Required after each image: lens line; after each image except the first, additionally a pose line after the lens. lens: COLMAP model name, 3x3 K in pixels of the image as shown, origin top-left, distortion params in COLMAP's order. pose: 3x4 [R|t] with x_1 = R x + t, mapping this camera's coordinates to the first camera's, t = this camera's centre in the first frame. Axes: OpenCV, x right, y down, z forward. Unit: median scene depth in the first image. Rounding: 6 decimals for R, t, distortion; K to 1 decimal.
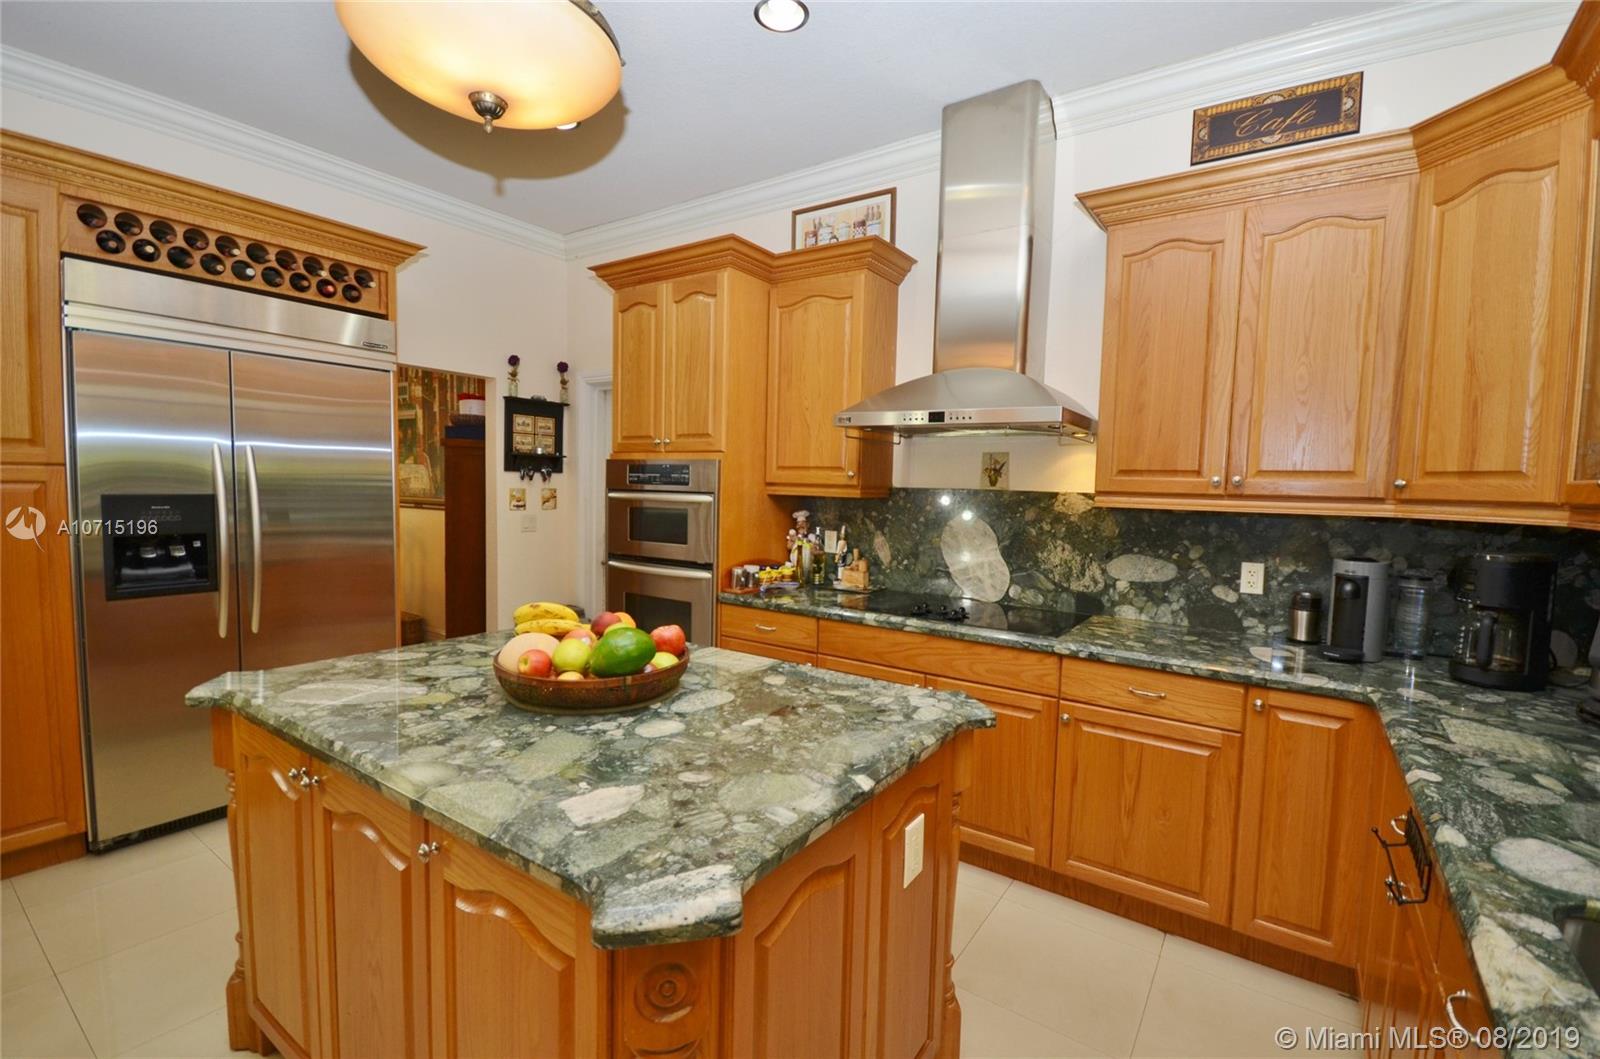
lens RADIAL K [[703.5, 0, 809.9], [0, 703.5, 528.5], [0, 0, 1]] dist [0.003763, 0.000209]
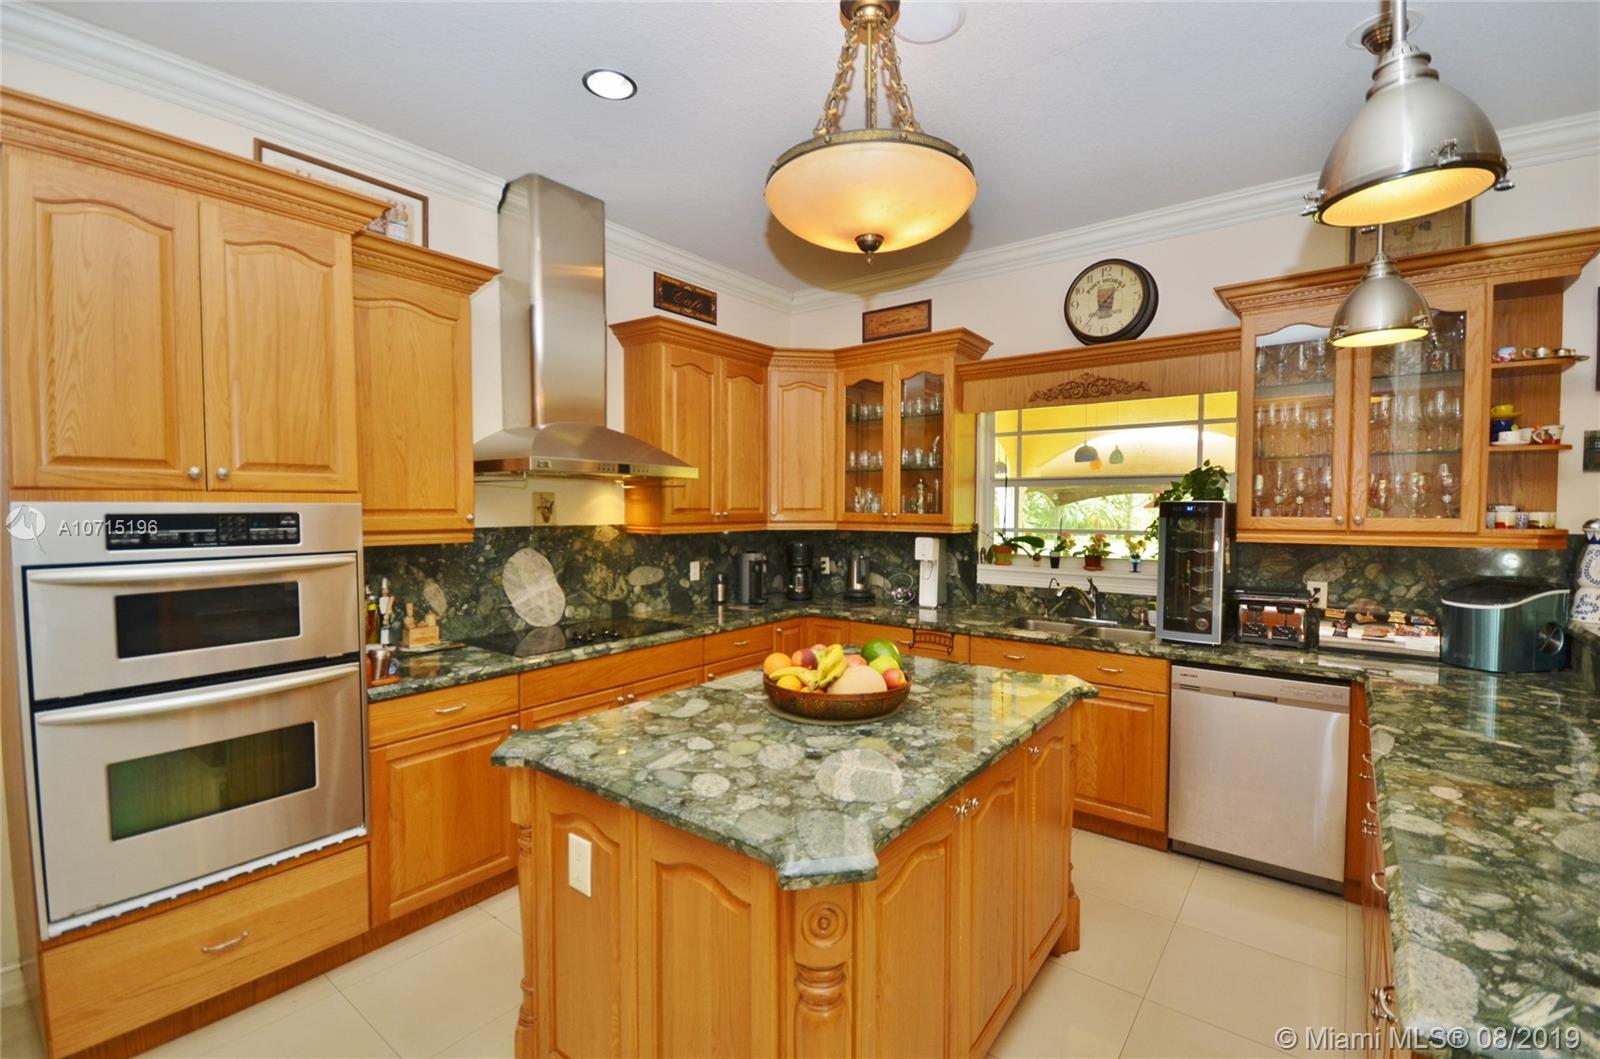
lens RADIAL K [[703.5, 0, 808.3], [0, 703.5, 533.6], [0, 0, 1]] dist [0.003763, 0.000209]
pose [[0.048896, -0.064213, 0.996738, -0.916475], [0.063937, 0.996086, 0.061034, -0.092147], [-0.996755, 0.060744, 0.052810, 0.575955]]
